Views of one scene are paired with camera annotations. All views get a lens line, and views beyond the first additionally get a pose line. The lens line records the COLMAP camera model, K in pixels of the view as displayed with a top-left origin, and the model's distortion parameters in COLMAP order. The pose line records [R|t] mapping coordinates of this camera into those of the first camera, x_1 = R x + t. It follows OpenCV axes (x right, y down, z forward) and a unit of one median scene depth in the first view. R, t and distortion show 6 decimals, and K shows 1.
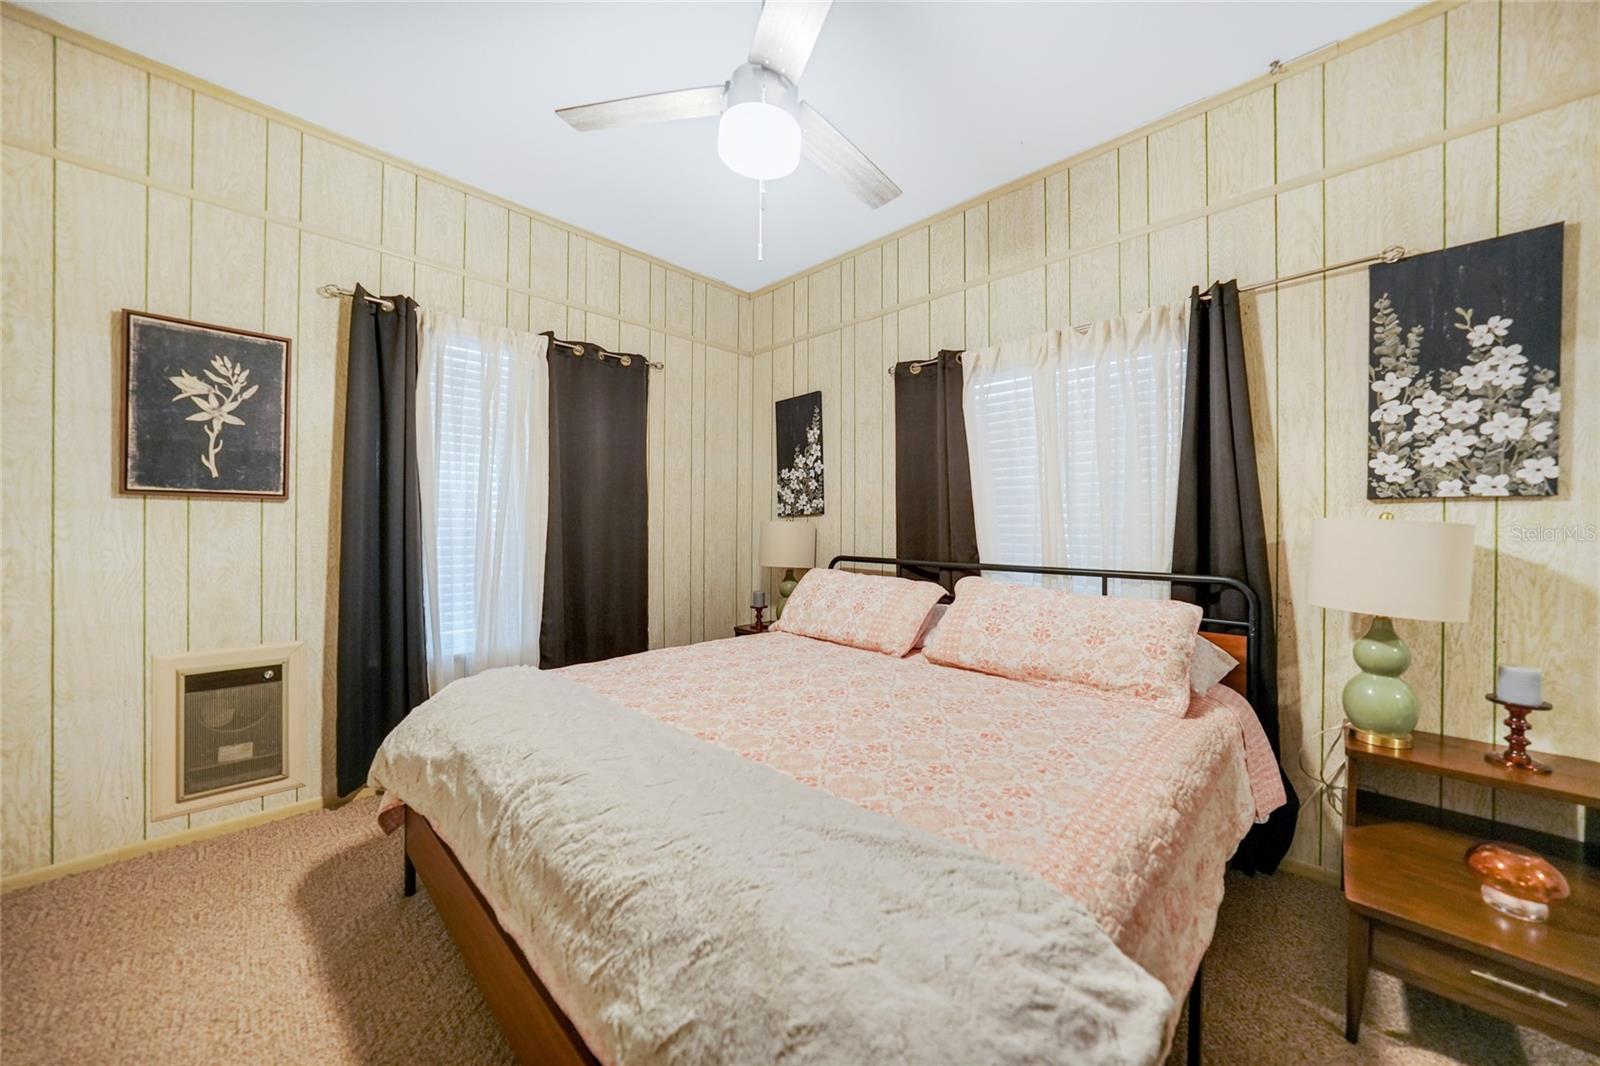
lens RADIAL K [[557.9, 0, 798.3], [0, 557.9, 529.9], [0, 0, 1]] dist [-0.029477, 0.006569]
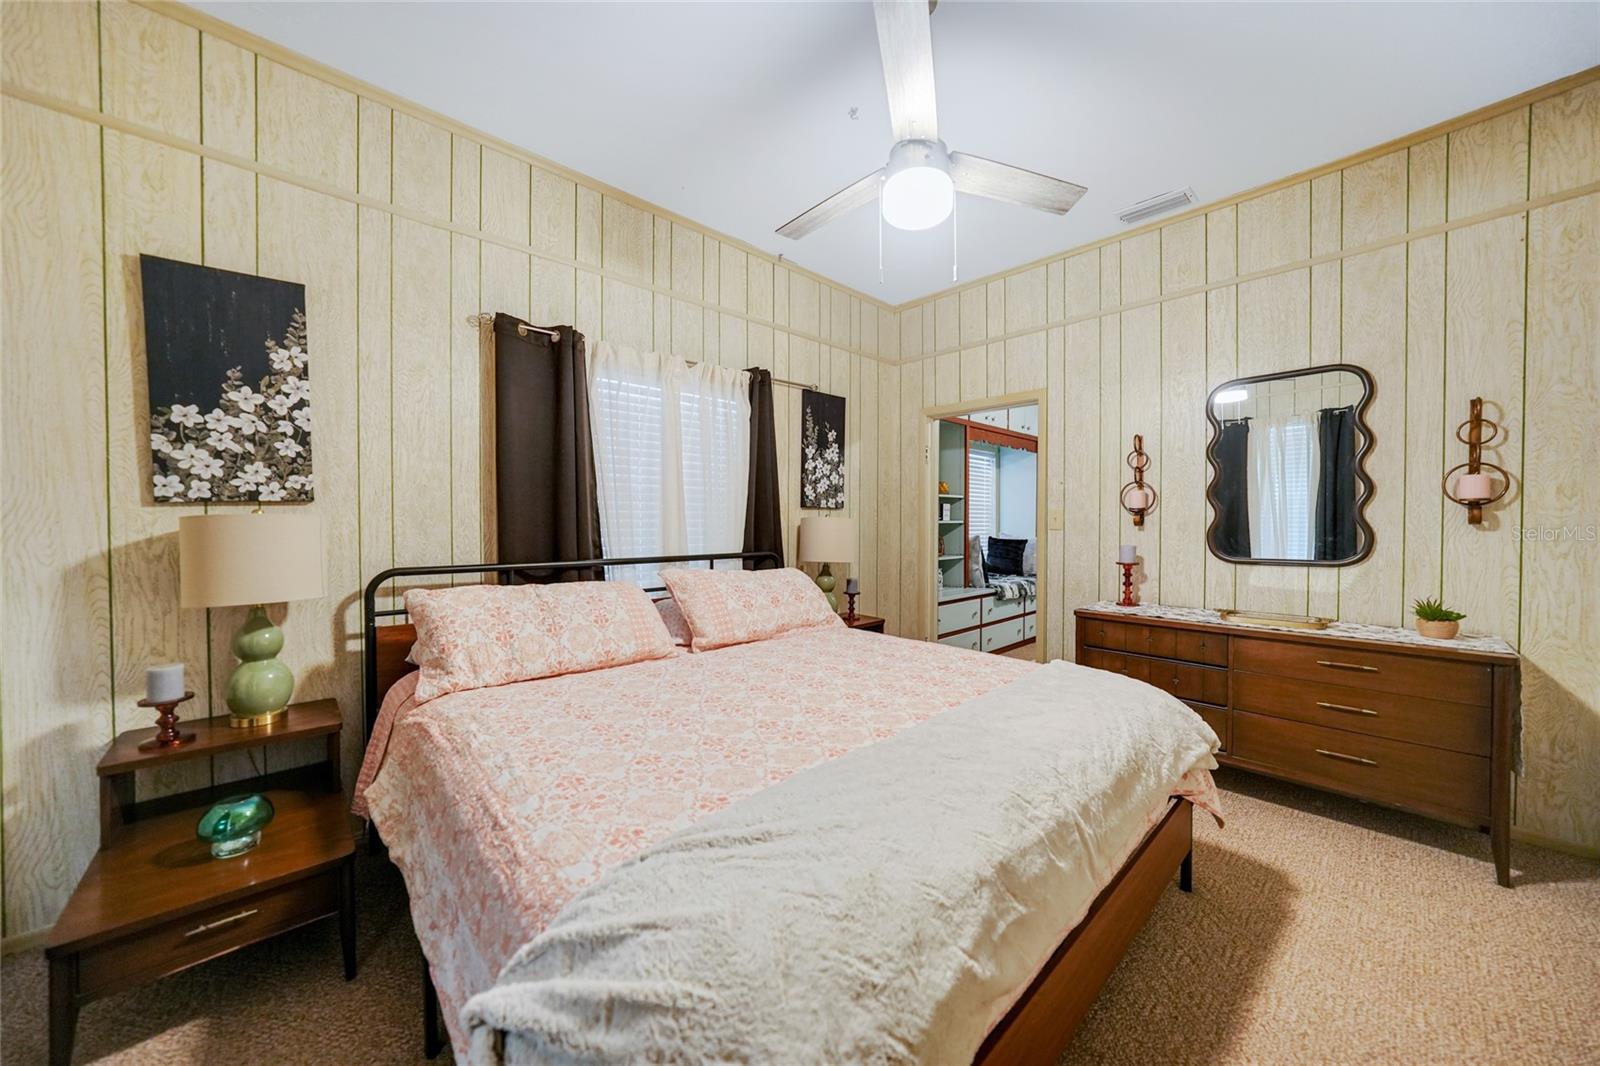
lens RADIAL K [[557.9, 0, 798.3], [0, 557.9, 529.9], [0, 0, 1]] dist [-0.029477, 0.006569]
pose [[0.047775, -0.022369, 0.998608, -0.687166], [0.004317, 0.999744, 0.022188, -0.013222], [-0.998849, 0.003251, 0.047859, 0.646458]]
